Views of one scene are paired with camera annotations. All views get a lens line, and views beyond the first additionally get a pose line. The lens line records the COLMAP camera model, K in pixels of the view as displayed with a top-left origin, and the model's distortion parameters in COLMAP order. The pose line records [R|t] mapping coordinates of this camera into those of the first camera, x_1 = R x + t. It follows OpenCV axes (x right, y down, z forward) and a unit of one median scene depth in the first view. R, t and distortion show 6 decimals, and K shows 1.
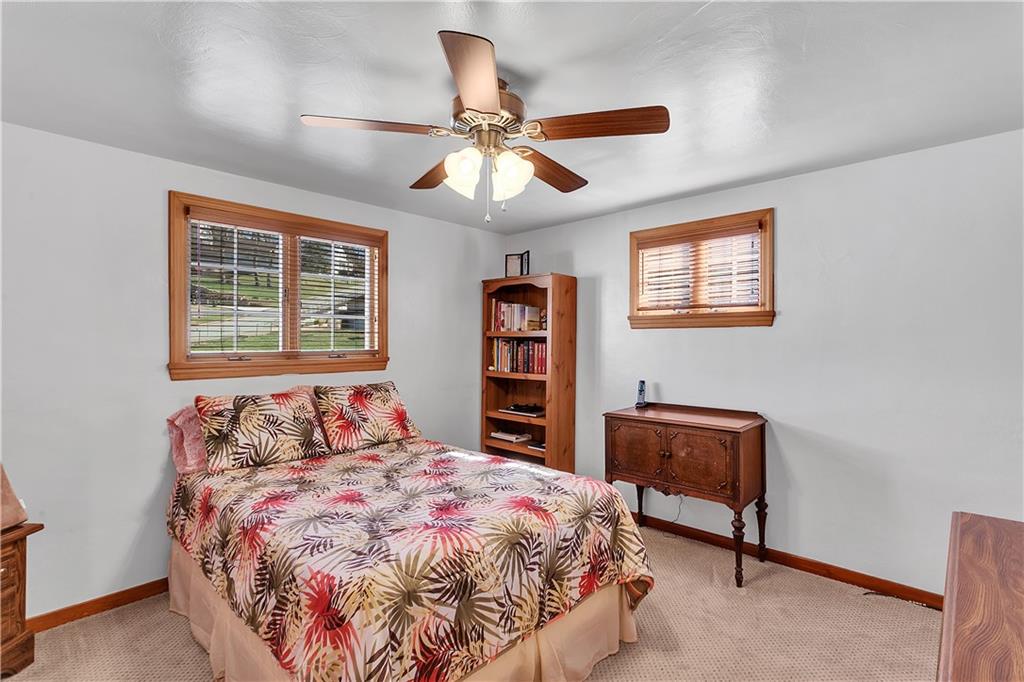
lens RADIAL K [[480.9, 0, 511.2], [0, 480.9, 337.1], [0, 0, 1]] dist [0.001057, 0.001707]
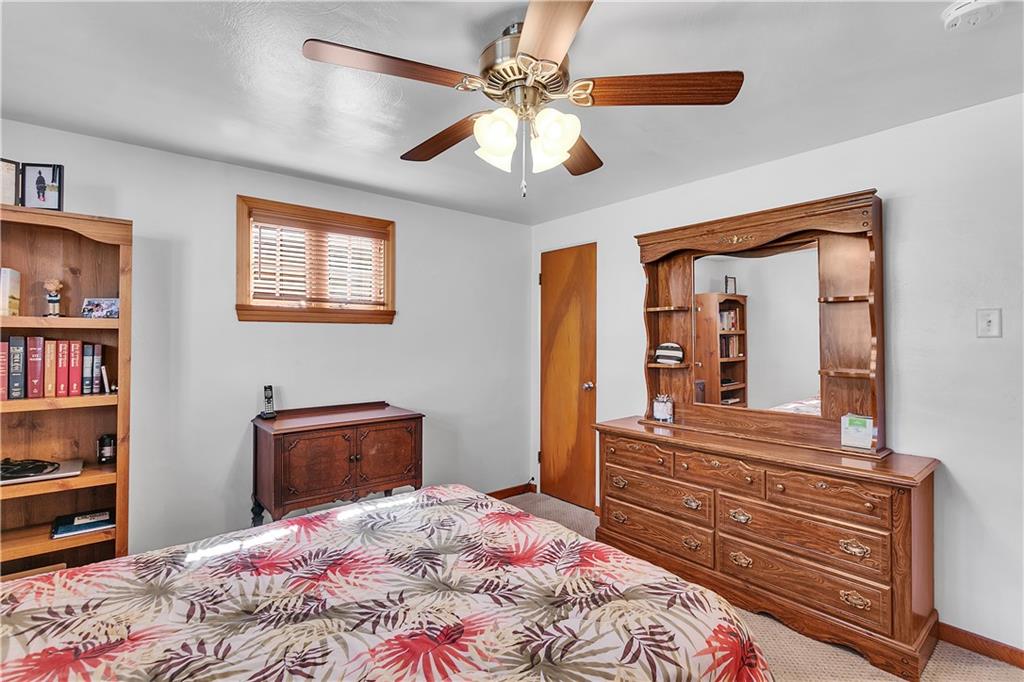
lens RADIAL K [[480.9, 0, 511.2], [0, 480.9, 337.1], [0, 0, 1]] dist [0.001057, 0.001707]
pose [[0.115506, 0.001790, 0.993305, -0.663694], [-0.006403, 0.999979, -0.001058, 0.008829], [-0.993286, -0.006238, 0.115515, 0.686453]]
